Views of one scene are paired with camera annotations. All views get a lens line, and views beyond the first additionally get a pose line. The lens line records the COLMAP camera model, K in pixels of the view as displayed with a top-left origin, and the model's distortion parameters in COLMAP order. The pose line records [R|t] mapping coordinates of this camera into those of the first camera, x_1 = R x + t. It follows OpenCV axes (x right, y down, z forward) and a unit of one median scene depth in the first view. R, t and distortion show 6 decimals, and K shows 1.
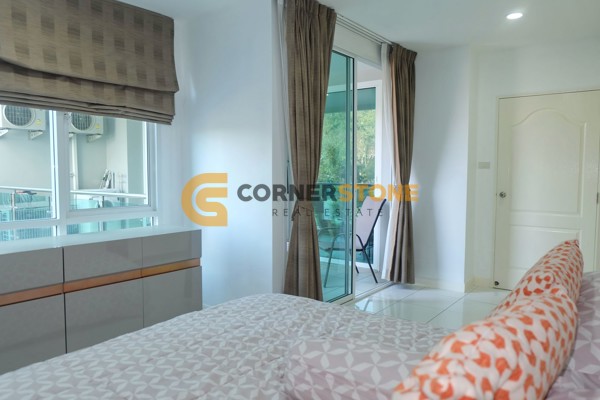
lens RADIAL K [[408.9, 0, 294.5], [0, 408.9, 201.2], [0, 0, 1]] dist [-0.005925, -0.000387]
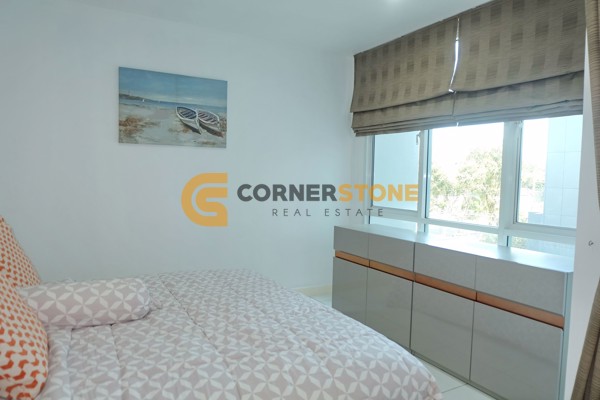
lens RADIAL K [[408.9, 0, 294.5], [0, 408.9, 201.2], [0, 0, 1]] dist [-0.005925, -0.000387]
pose [[-0.380099, 0.040555, -0.924056, 0.568979], [-0.089020, 0.992797, 0.080189, -0.061339], [0.920652, 0.112739, -0.373751, 0.924337]]
